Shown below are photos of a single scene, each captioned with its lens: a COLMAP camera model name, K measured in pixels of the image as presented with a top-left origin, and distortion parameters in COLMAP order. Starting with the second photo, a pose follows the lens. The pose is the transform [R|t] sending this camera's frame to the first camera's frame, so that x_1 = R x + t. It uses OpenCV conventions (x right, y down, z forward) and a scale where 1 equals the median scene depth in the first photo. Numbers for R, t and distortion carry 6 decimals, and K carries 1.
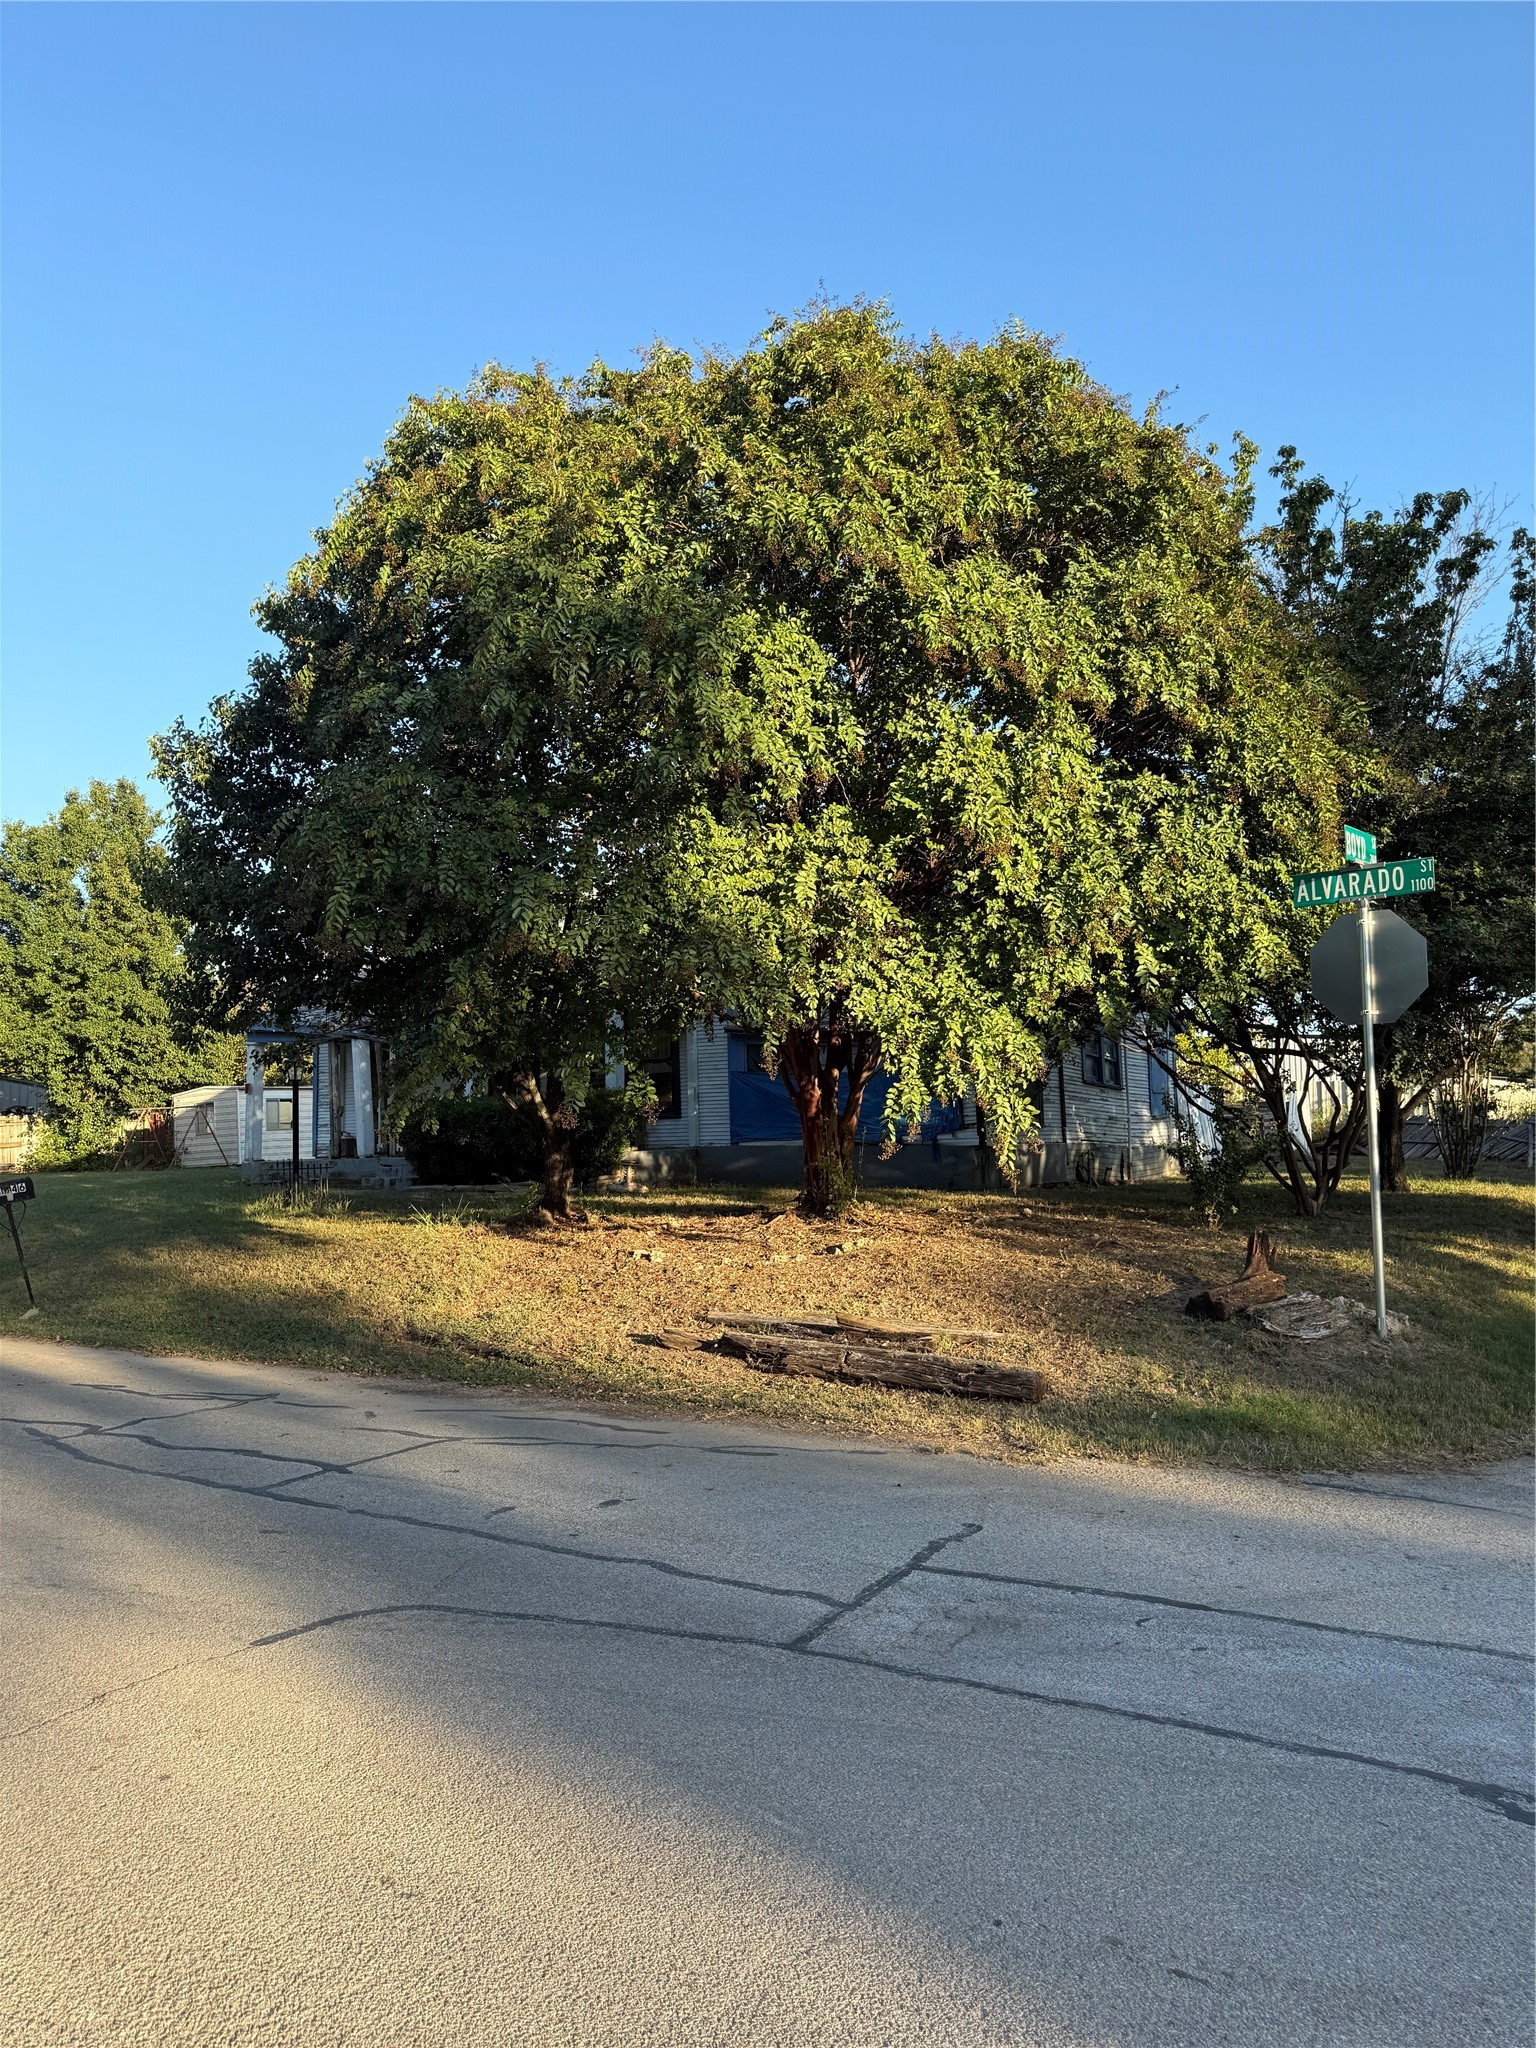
lens RADIAL K [[1422.0, 0, 768.0], [0, 1422.0, 1024.0], [0, 0, 1]] dist [0.004282, 0.000498]
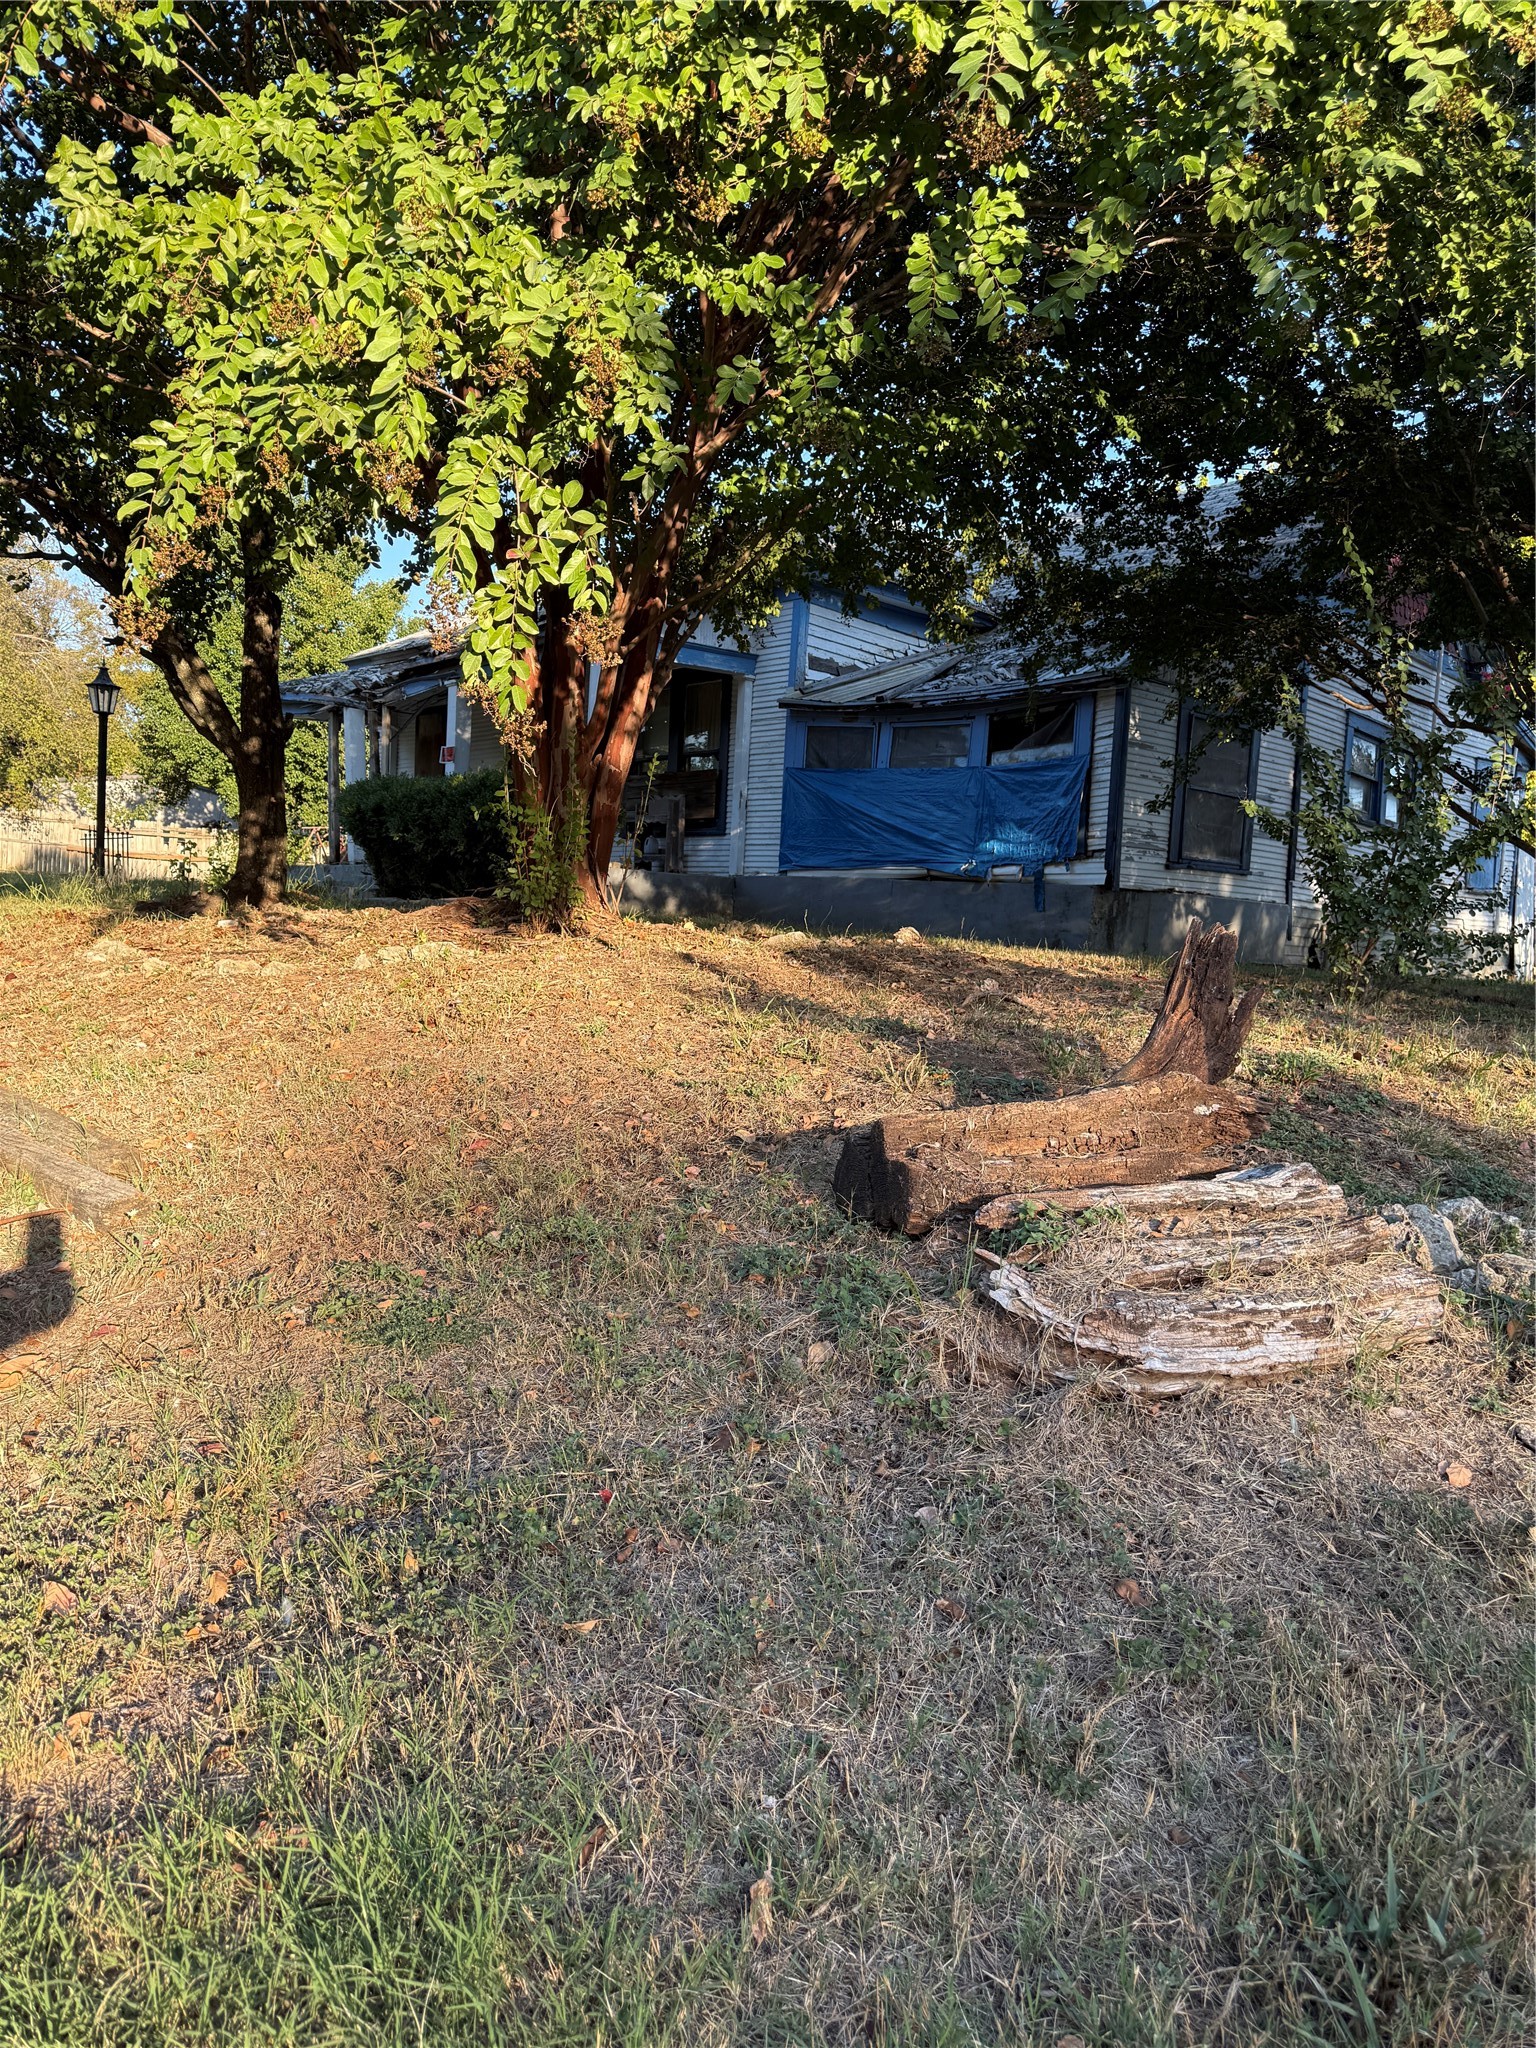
lens RADIAL K [[1422.0, 0, 768.0], [0, 1422.0, 1024.0], [0, 0, 1]] dist [0.004282, 0.000498]
pose [[0.957447, 0.101969, -0.269997, 0.162826], [-0.065518, 0.987874, 0.140753, 0.061088], [0.281075, -0.117074, 0.952518, 0.338738]]
